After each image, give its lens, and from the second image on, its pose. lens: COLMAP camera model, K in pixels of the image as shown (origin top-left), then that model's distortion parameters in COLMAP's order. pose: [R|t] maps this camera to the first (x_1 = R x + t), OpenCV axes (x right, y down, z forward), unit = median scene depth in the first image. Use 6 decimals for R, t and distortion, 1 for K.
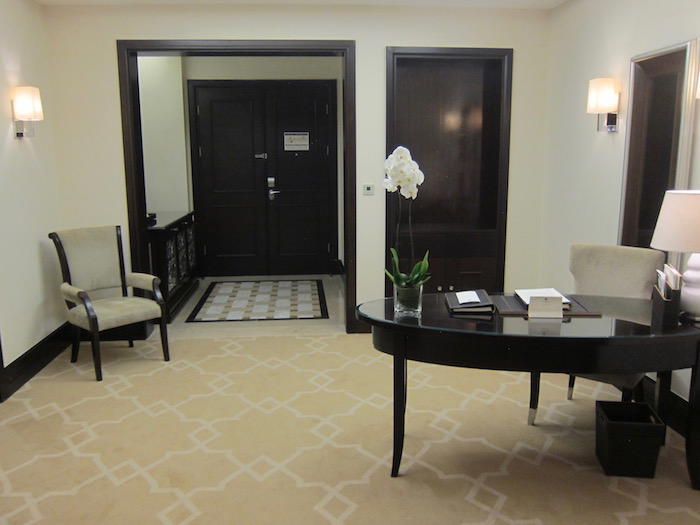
lens RADIAL K [[585.9, 0, 347.1], [0, 585.9, 261.8], [0, 0, 1]] dist [-0.051916, 0.010163]
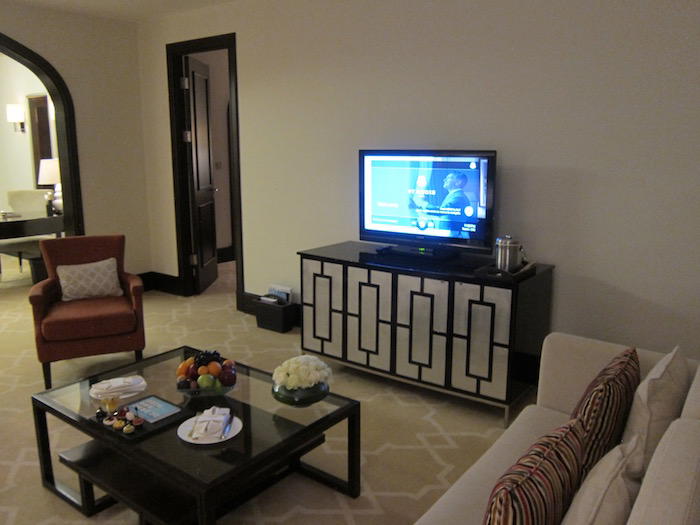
lens RADIAL K [[585.9, 0, 350.0], [0, 585.9, 259.3], [0, 0, 1]] dist [-0.051916, 0.010163]
pose [[0.666872, -0.141272, 0.731659, -0.211715], [0.130289, 0.988845, 0.072179, 0.151977], [-0.733694, 0.047193, 0.677839, -0.827857]]
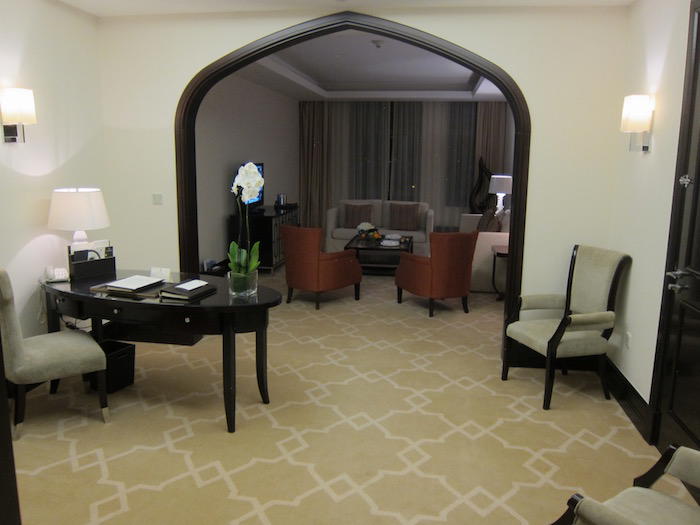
lens RADIAL K [[585.9, 0, 346.7], [0, 585.9, 263.7], [0, 0, 1]] dist [-0.051916, 0.010163]
pose [[-0.975029, -0.046295, 0.217200, -0.214443], [0.033033, 0.936918, 0.347984, -0.235627], [-0.219608, 0.346469, -0.911993, 1.229050]]
